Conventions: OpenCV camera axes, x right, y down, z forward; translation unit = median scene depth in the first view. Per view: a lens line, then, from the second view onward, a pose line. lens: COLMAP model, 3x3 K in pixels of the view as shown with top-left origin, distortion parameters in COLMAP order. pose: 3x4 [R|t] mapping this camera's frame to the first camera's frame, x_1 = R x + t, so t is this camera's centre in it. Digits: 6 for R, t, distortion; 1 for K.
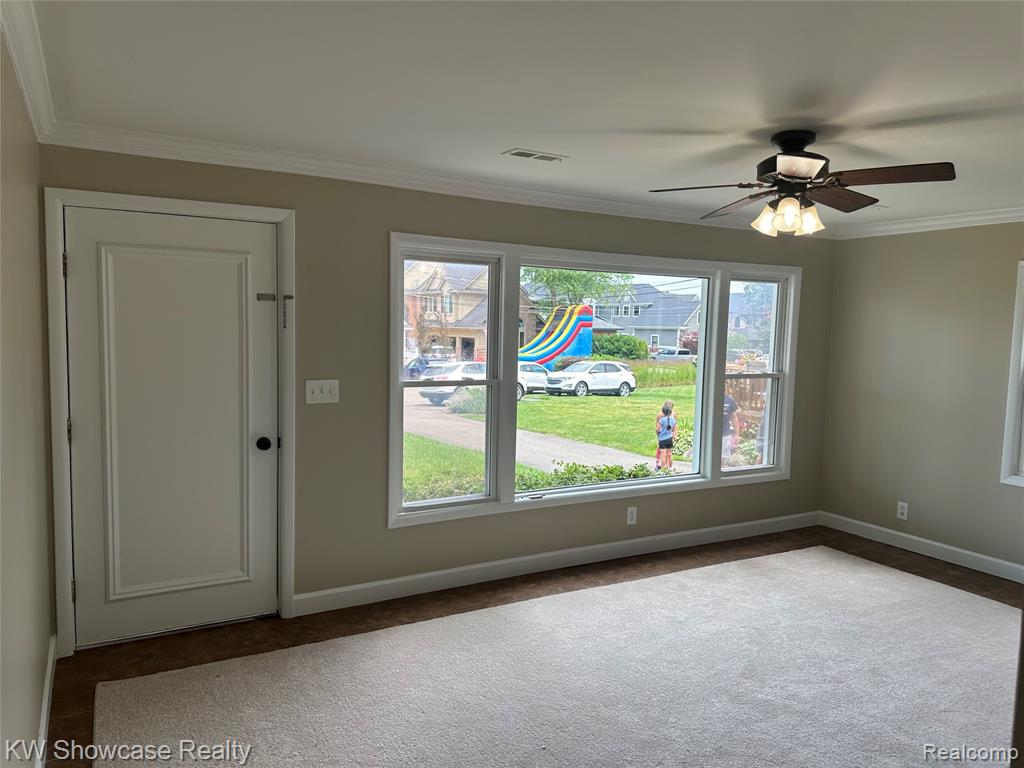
lens RADIAL K [[698.8, 0, 512.0], [0, 698.8, 384.0], [0, 0, 1]] dist [0.112021, -0.163532]
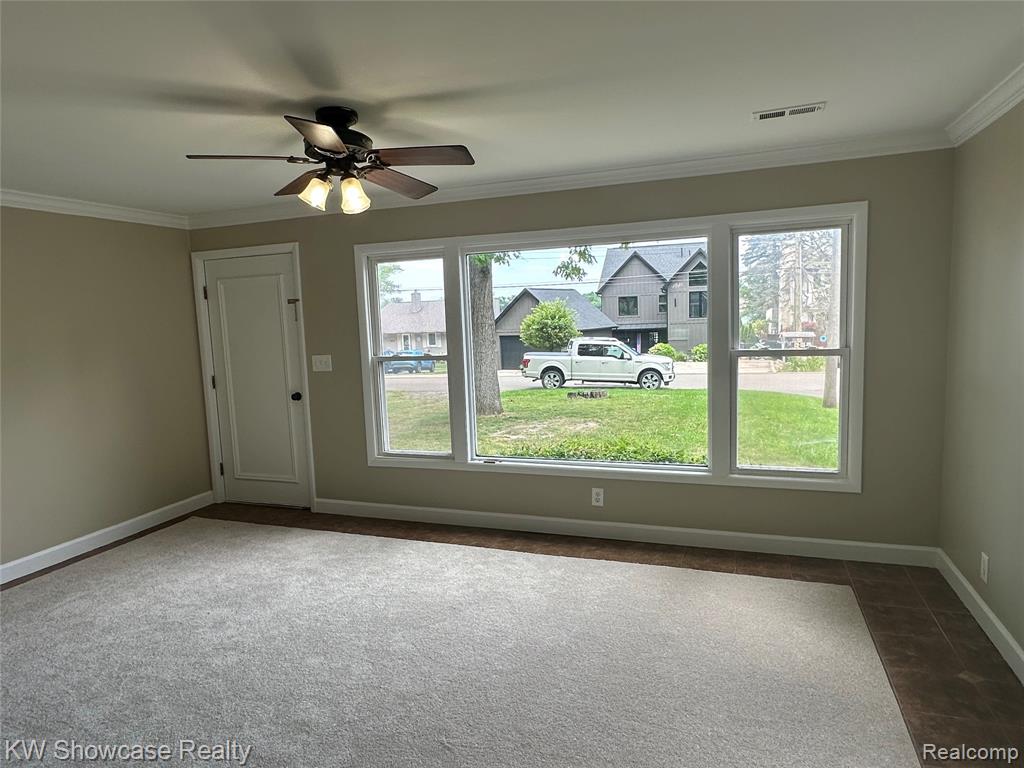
lens RADIAL K [[634.4, 0, 504.2], [0, 634.4, 388.2], [0, 0, 1]] dist [-0.007154, 0.001358]
pose [[0.648143, 0.044996, -0.760188, 0.844930], [-0.008336, 0.998612, 0.052001, -0.008007], [0.761473, -0.027367, 0.647619, 0.384425]]
